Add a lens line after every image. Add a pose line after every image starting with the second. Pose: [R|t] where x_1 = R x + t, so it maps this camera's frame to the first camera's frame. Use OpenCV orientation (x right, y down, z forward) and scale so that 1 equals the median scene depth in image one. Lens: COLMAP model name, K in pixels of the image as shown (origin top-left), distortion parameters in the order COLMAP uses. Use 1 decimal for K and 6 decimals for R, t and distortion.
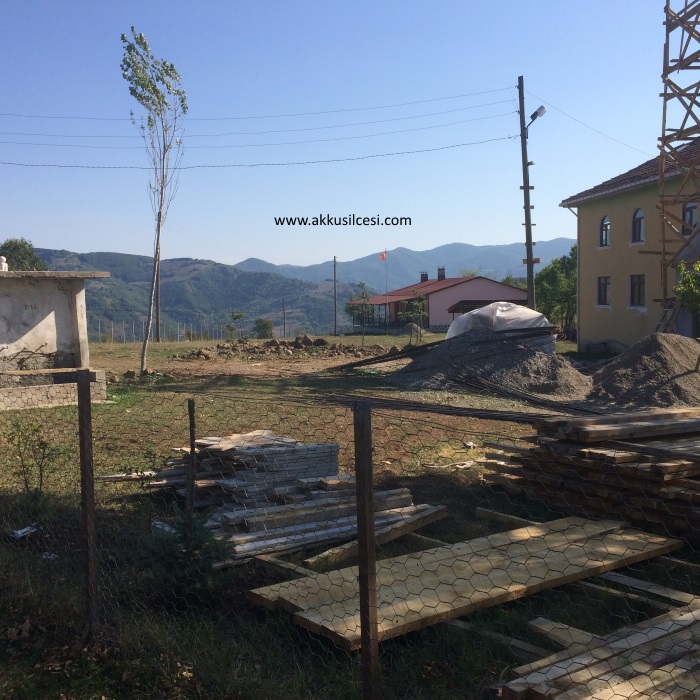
lens RADIAL K [[798.9, 0, 352.1], [0, 798.9, 336.9], [0, 0, 1]] dist [0.079892, -0.082136]
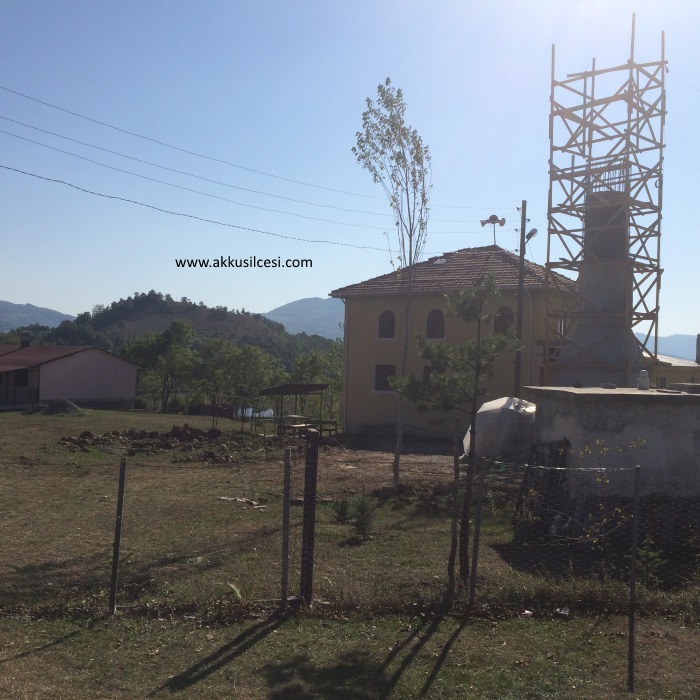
lens RADIAL K [[801.8, 0, 351.0], [0, 801.8, 348.5], [0, 0, 1]] dist [0.060931, -0.026945]
pose [[0.739462, 0.047412, 0.671526, -0.728273], [-0.004036, 0.997811, -0.066005, -0.037398], [-0.673186, 0.046098, 0.738035, 0.332121]]
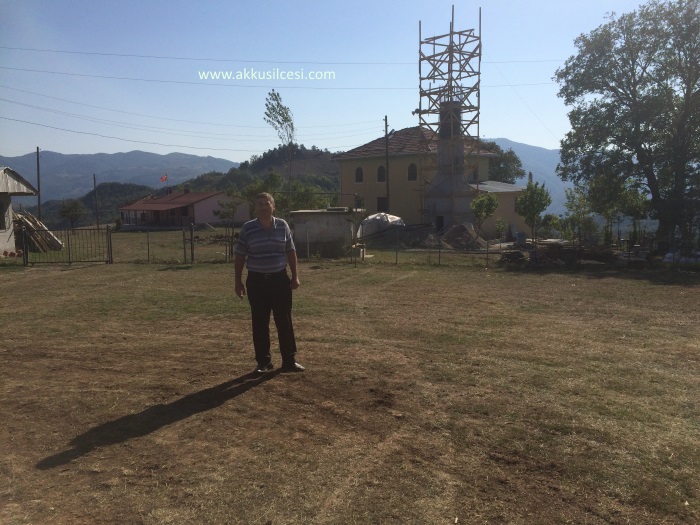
lens RADIAL K [[593.9, 0, 352.7], [0, 593.9, 279.6], [0, 0, 1]] dist [0.056724, -0.118727]
pose [[0.831809, -0.081759, 0.549008, -0.858166], [0.033662, 0.994702, 0.097130, -0.021074], [-0.554041, -0.062313, 0.830154, -0.412178]]
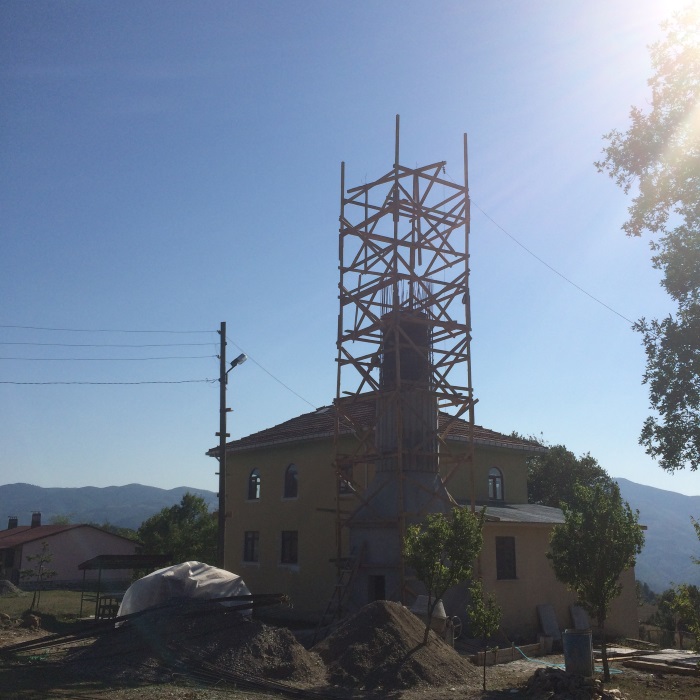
lens RADIAL K [[801.8, 0, 351.0], [0, 801.8, 348.5], [0, 0, 1]] dist [0.060931, -0.026945]
pose [[0.871042, 0.137606, 0.471541, -0.109655], [0.002449, 0.958732, -0.284301, -0.015589], [-0.491203, 0.248793, 0.834759, 0.121237]]
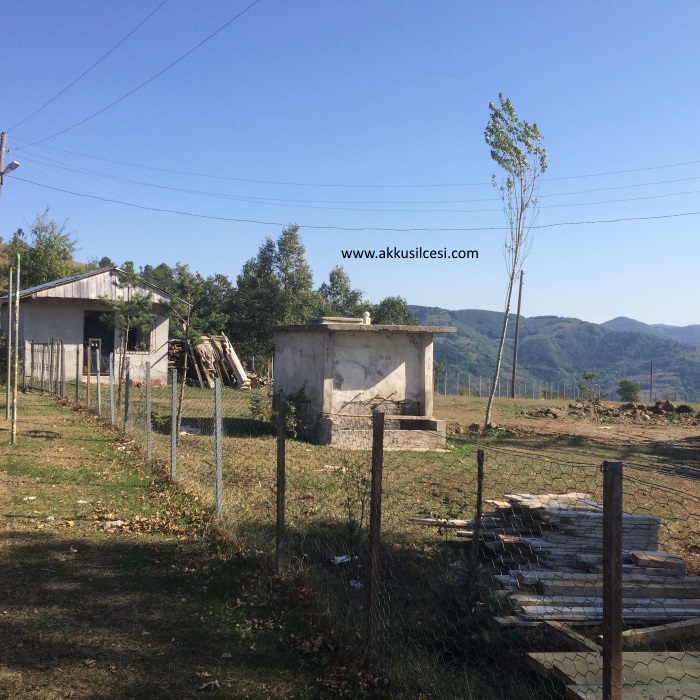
lens RADIAL K [[801.8, 0, 351.0], [0, 801.8, 348.5], [0, 0, 1]] dist [0.060931, -0.026945]
pose [[0.901459, 0.033075, -0.431599, 0.017573], [-0.057711, 0.997358, -0.044108, 0.000804], [0.429000, 0.064670, 0.900987, 0.000929]]
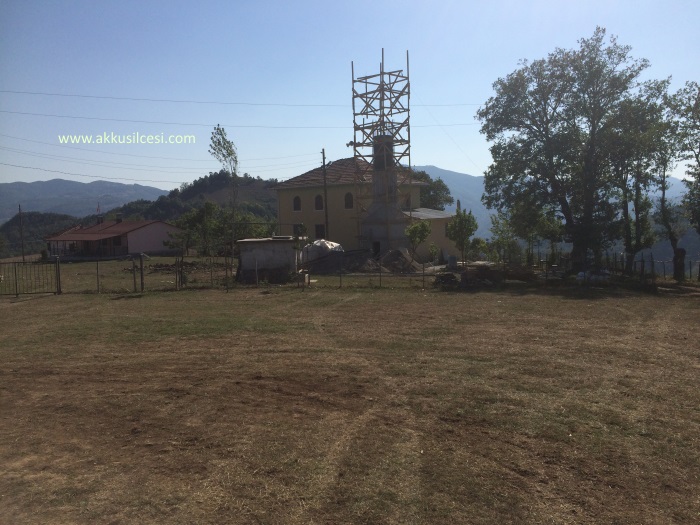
lens RADIAL K [[596.3, 0, 350.0], [0, 596.3, 262.5], [0, 0, 1]] dist [0.067166, -0.094079]
pose [[0.767824, -0.058152, 0.638016, -0.919897], [0.050723, 0.998264, 0.029944, -0.024551], [-0.638650, 0.009371, 0.769441, -0.462951]]
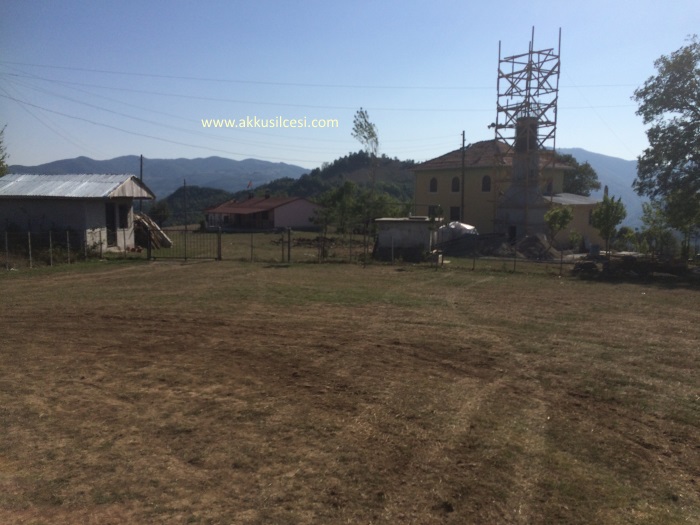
lens RADIAL K [[587.6, 0, 346.6], [0, 587.6, 266.2], [0, 0, 1]] dist [0.083508, -0.102438]
pose [[0.893522, -0.033189, 0.447791, -0.941097], [0.005584, 0.998009, 0.062827, -0.023607], [-0.448985, -0.053637, 0.891928, -0.483609]]
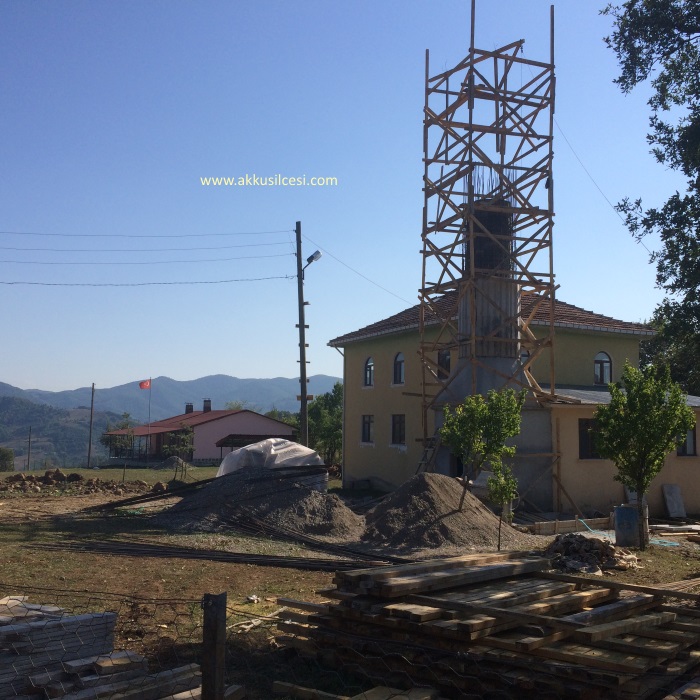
lens RADIAL K [[799.2, 0, 351.7], [0, 799.2, 346.8], [0, 0, 1]] dist [0.063532, -0.025655]
pose [[0.956713, 0.057033, 0.285391, -0.011108], [-0.013067, 0.988040, -0.153645, -0.004467], [-0.290741, 0.143264, 0.946015, 0.024074]]
